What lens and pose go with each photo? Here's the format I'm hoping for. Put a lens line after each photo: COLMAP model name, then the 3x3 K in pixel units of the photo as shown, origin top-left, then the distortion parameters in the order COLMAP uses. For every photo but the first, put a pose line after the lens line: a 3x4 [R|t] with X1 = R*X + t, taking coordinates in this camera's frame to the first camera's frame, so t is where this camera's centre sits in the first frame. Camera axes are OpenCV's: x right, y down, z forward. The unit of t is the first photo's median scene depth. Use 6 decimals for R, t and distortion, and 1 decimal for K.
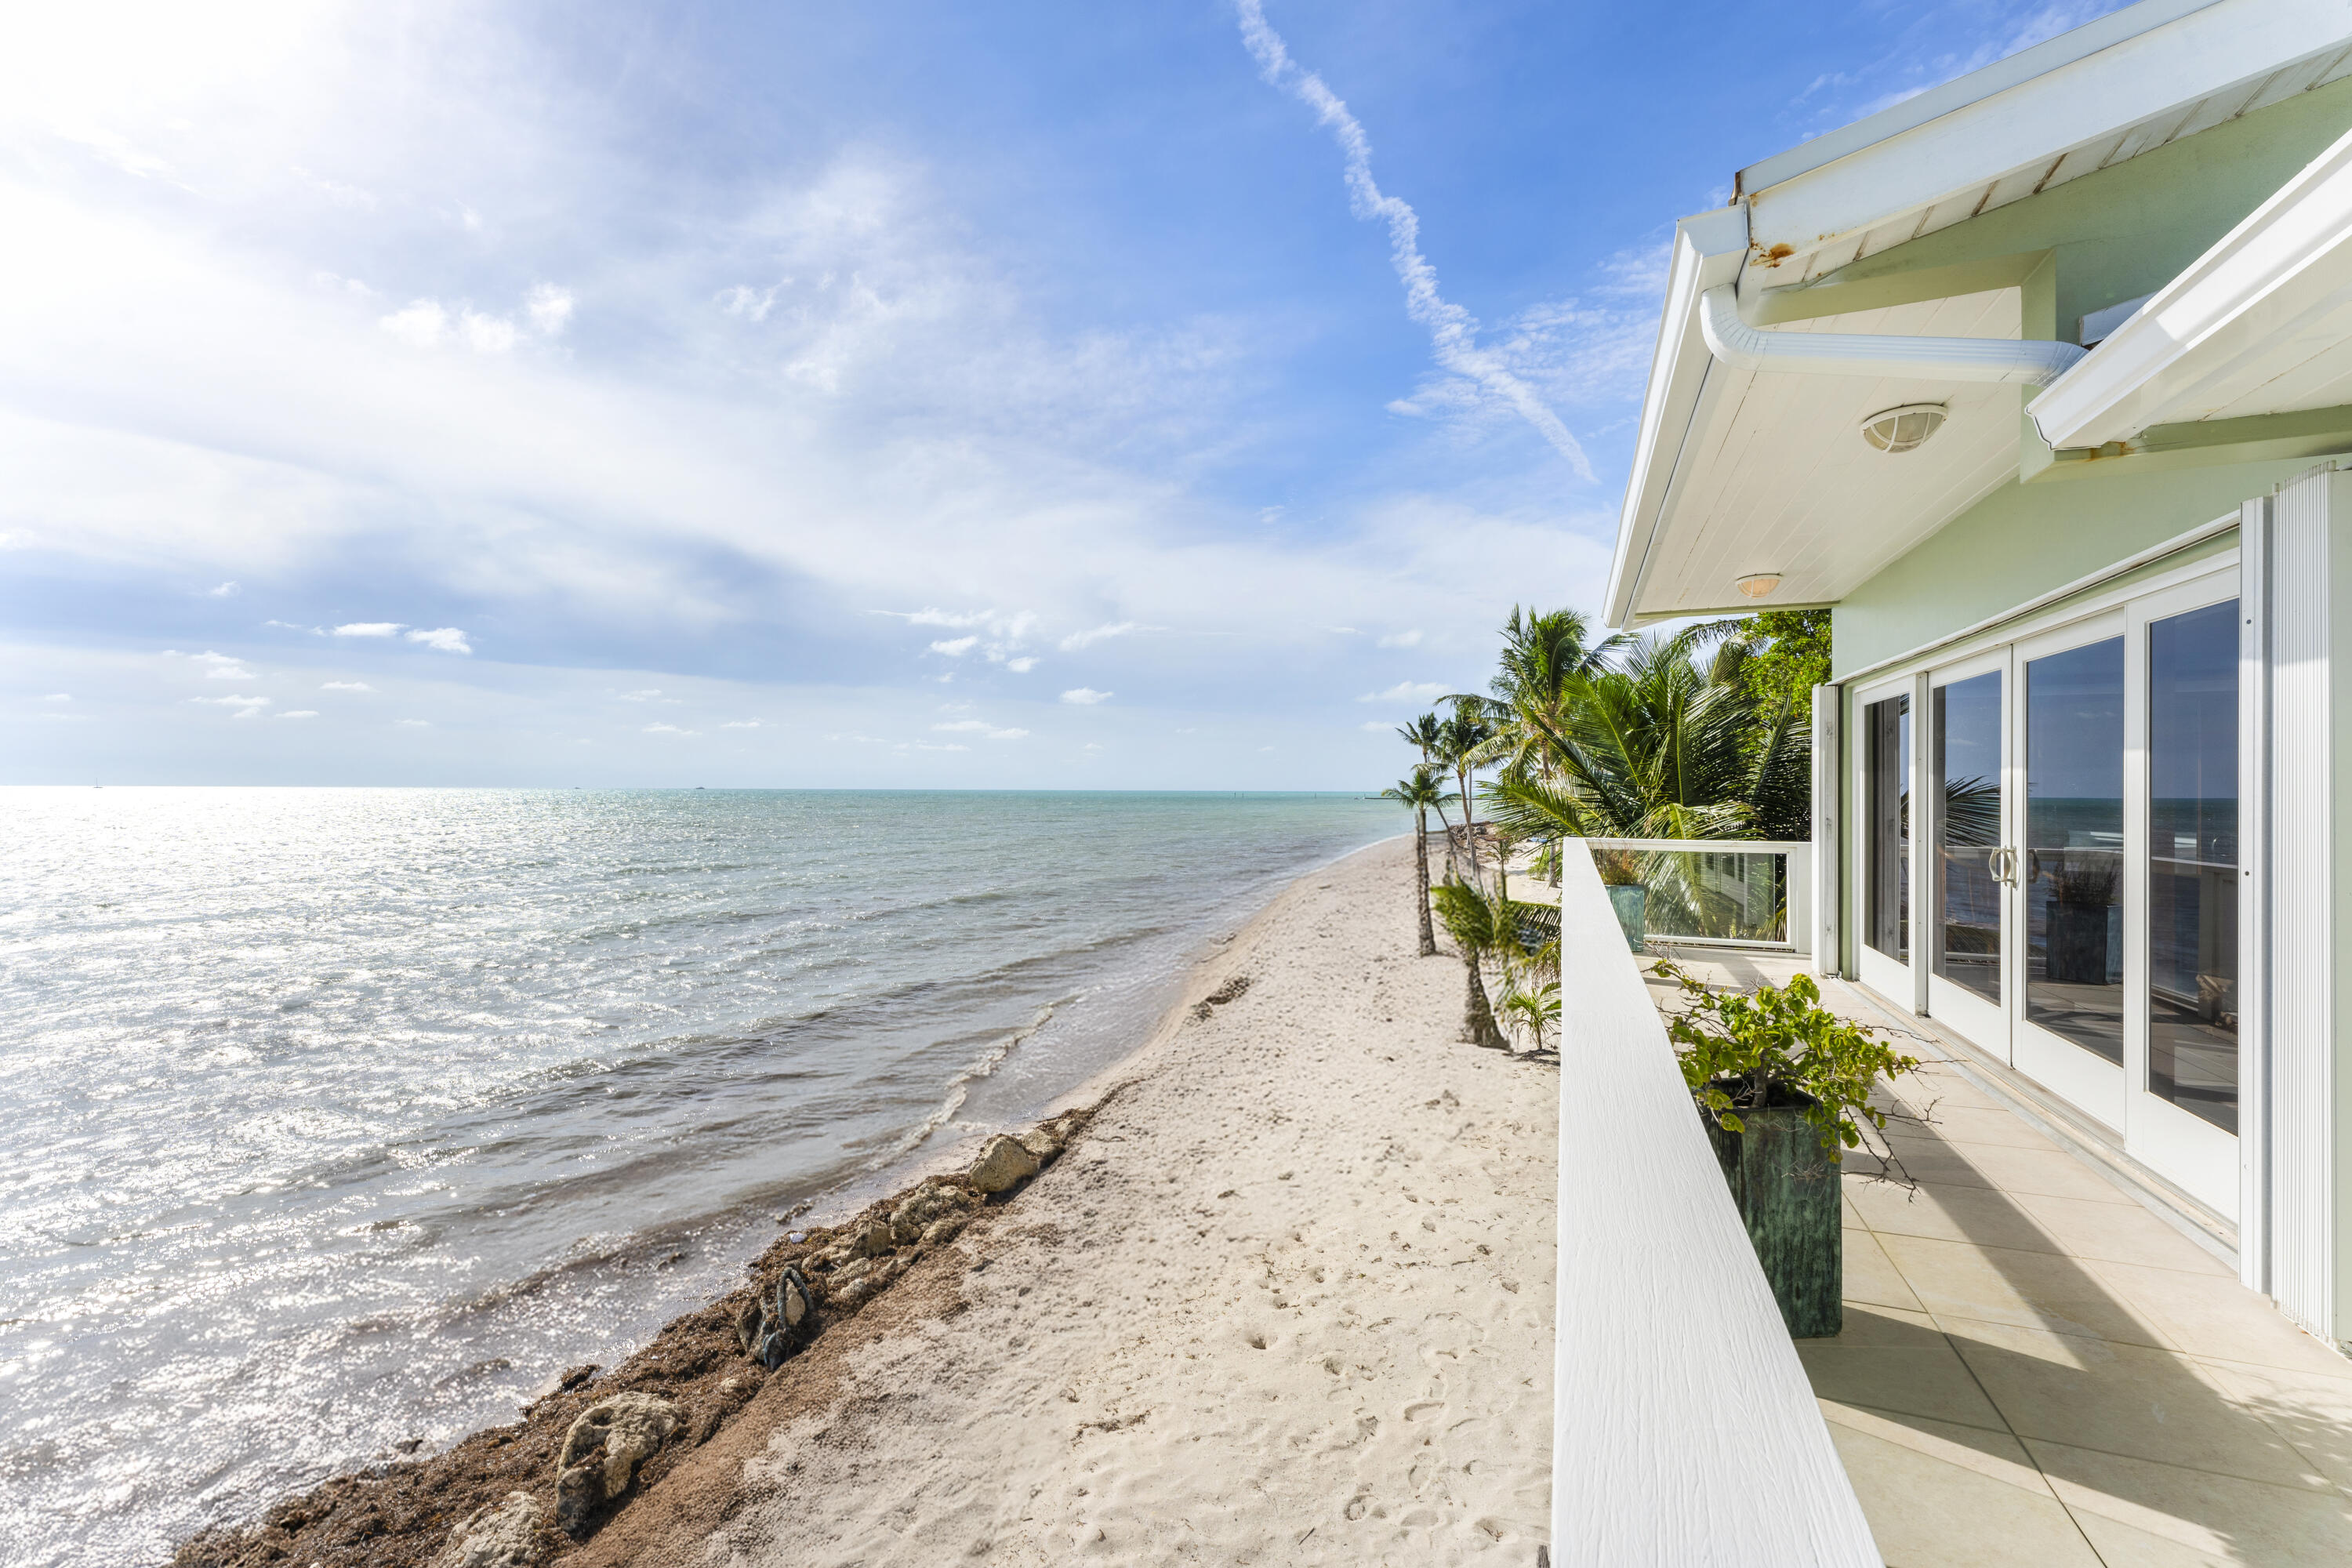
lens RADIAL K [[954.0, 0, 1171.5], [0, 954.0, 785.1], [0, 0, 1]] dist [0.024675, -0.000008]
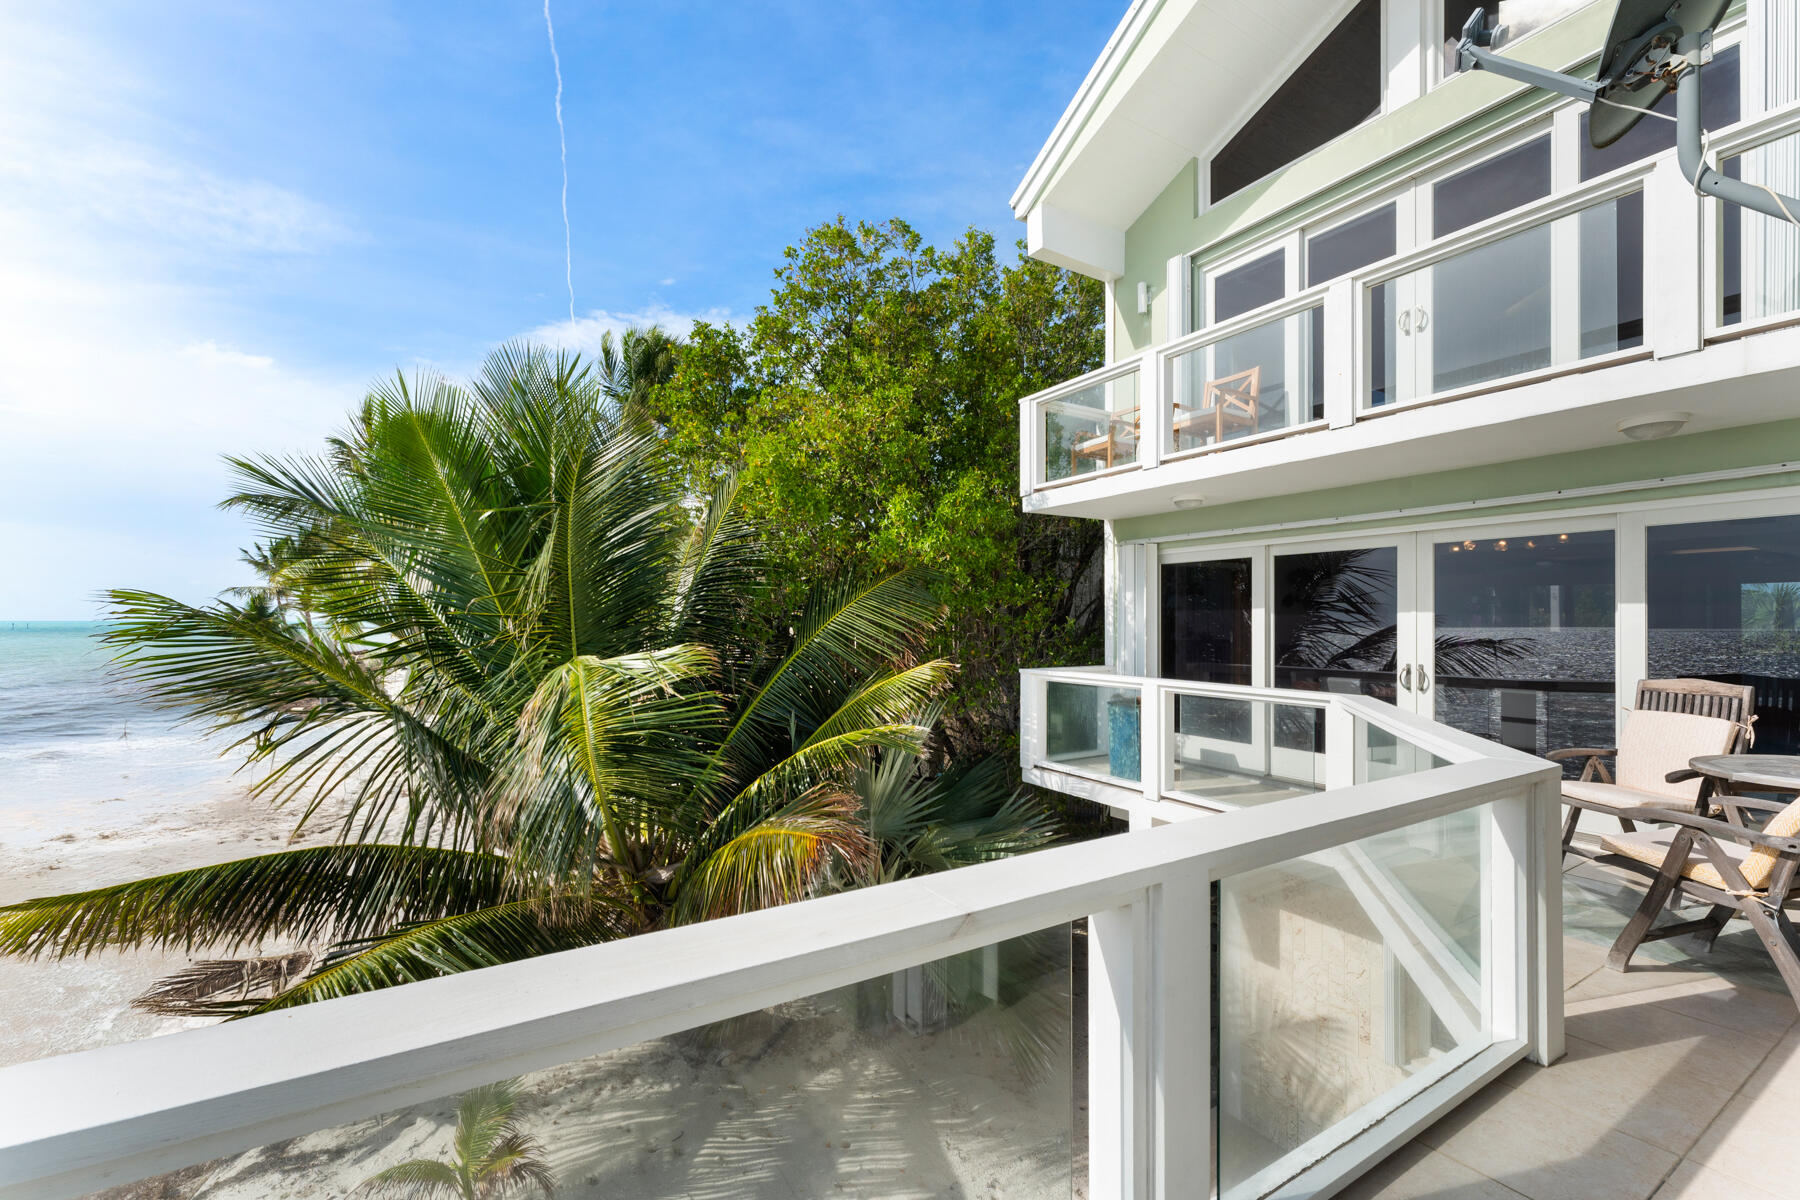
lens RADIAL K [[730.1, 0, 895.4], [0, 730.1, 614.5], [0, 0, 1]] dist [0.024675, -0.000008]
pose [[0.598451, 0.002643, 0.801155, 0.223105], [-0.002581, 0.999996, -0.001371, 0.000559], [-0.801155, -0.001247, 0.598455, 0.445018]]
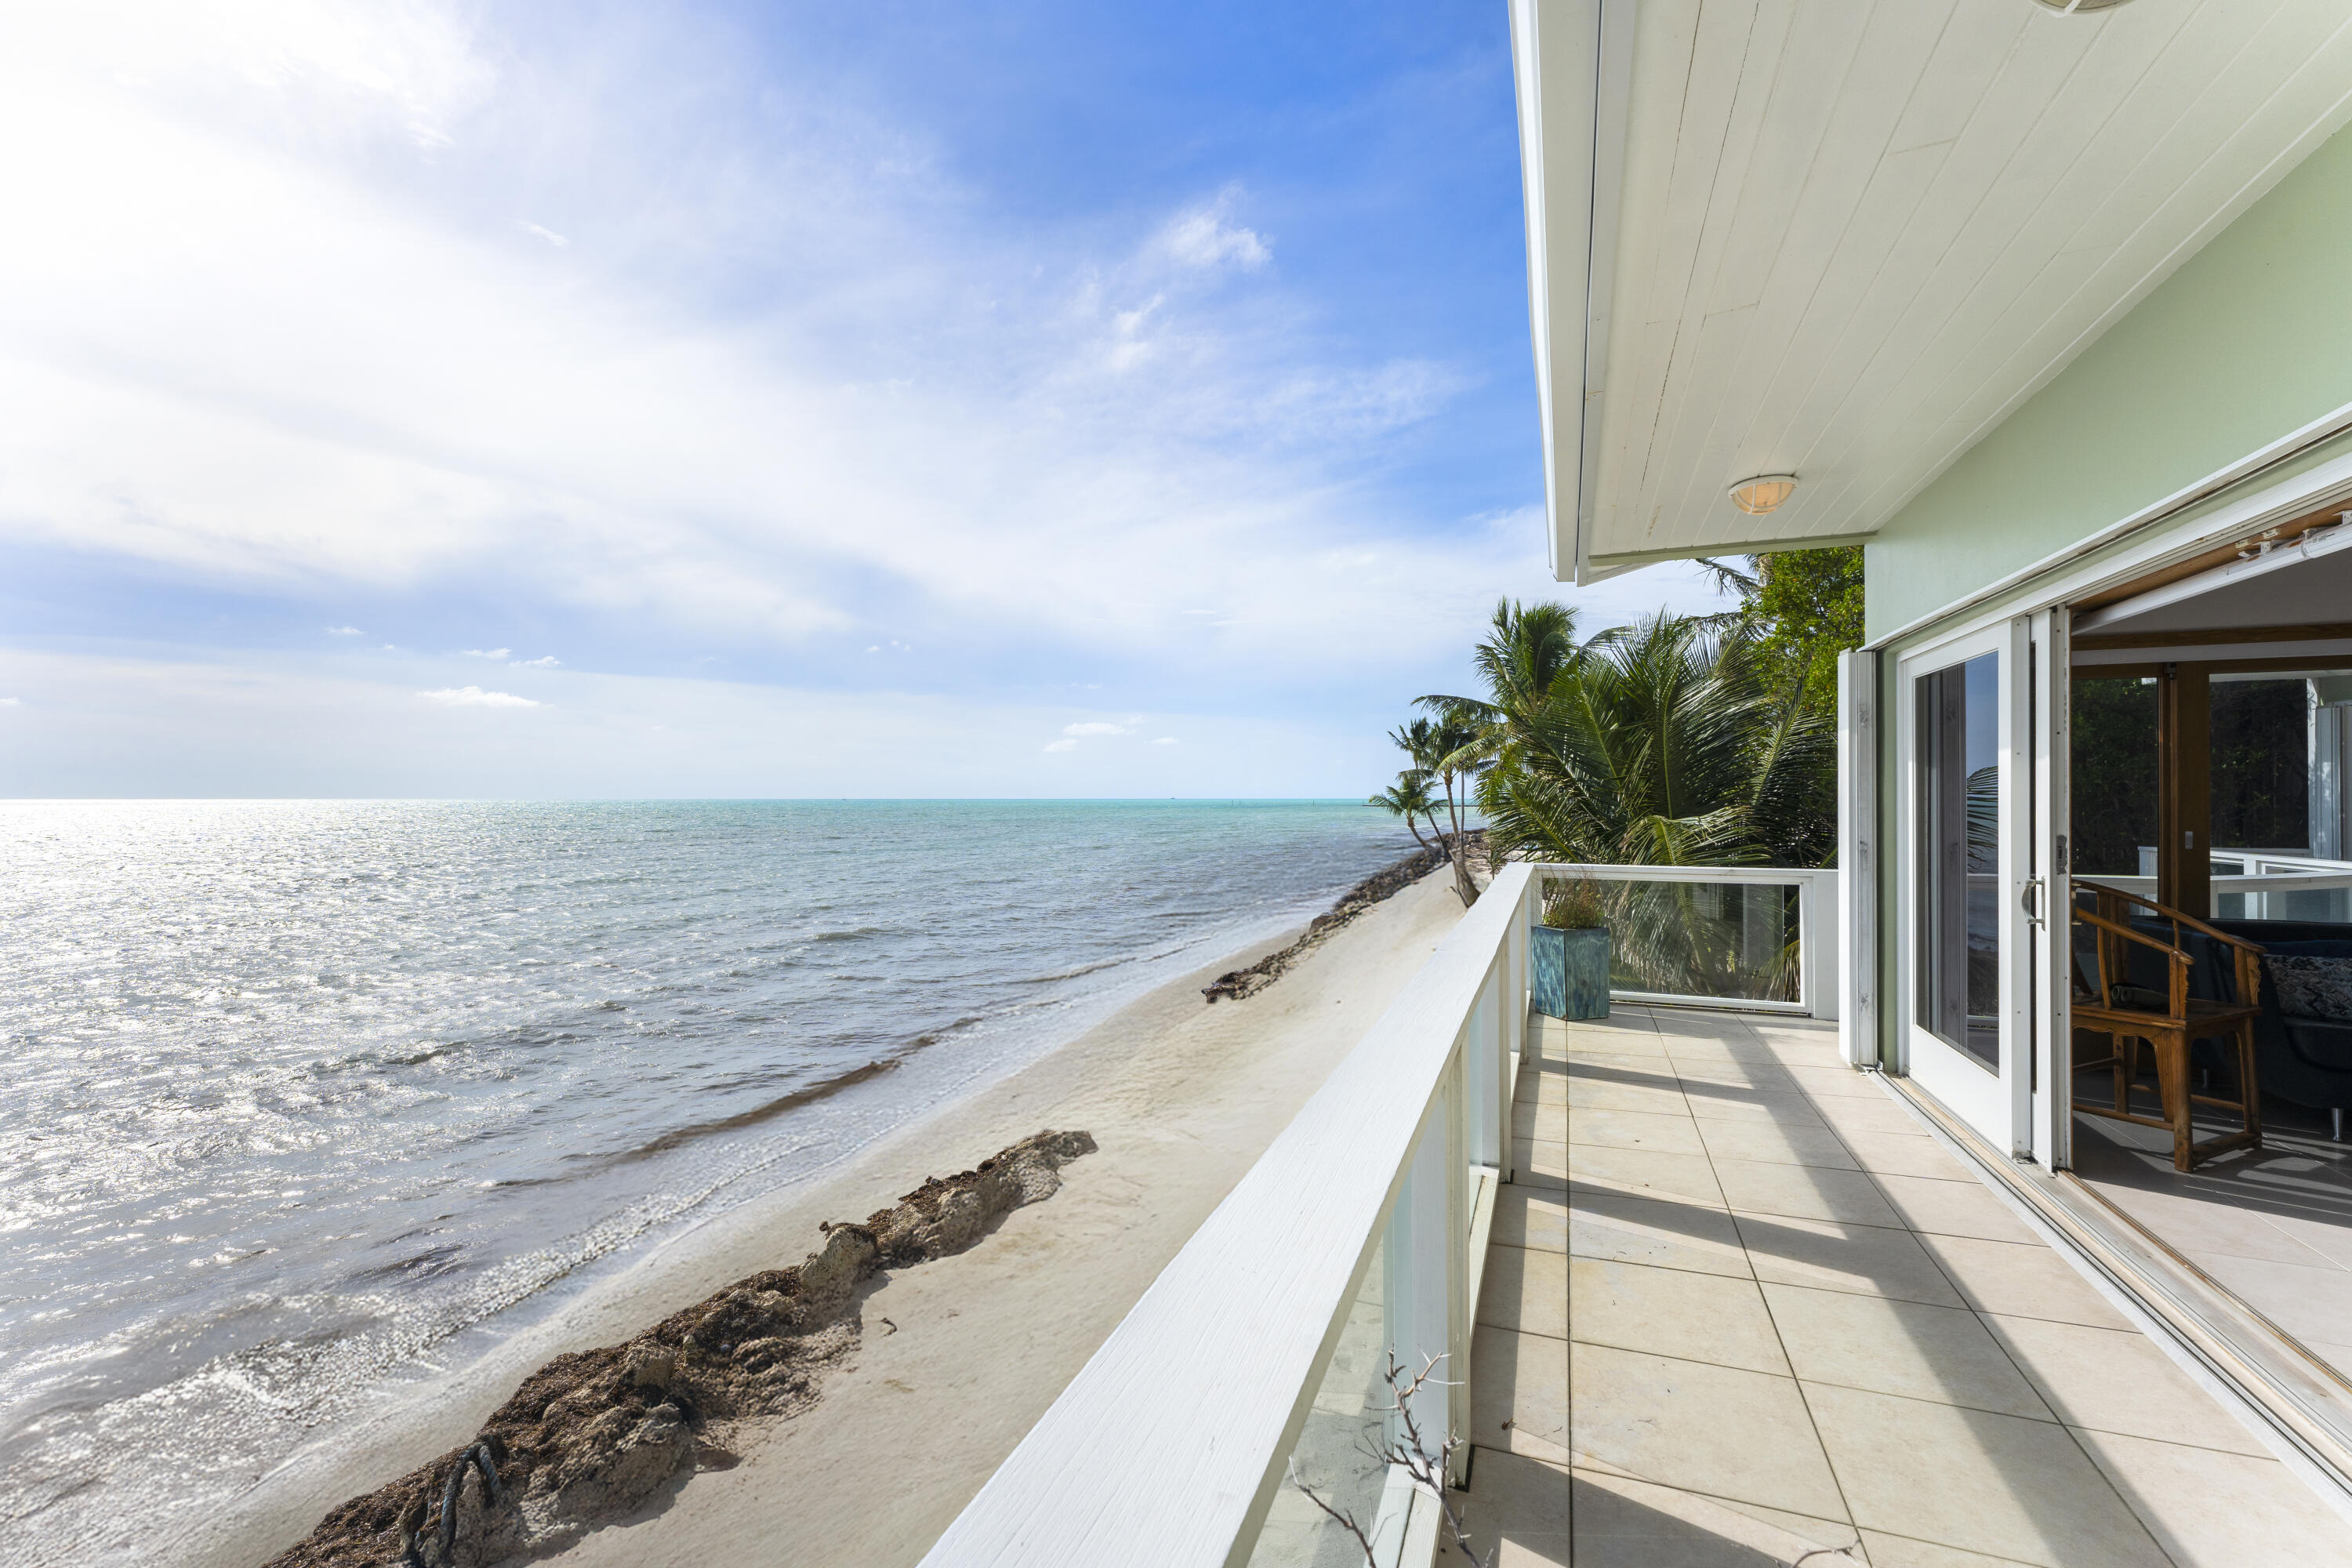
lens RADIAL K [[954.0, 0, 1169.7], [0, 954.0, 800.1], [0, 0, 1]] dist [0.024675, -0.000008]
pose [[0.999965, -0.007168, -0.004392, 0.084106], [0.007200, 0.999948, 0.007237, -0.001659], [0.004340, -0.007268, 0.999964, 0.137478]]
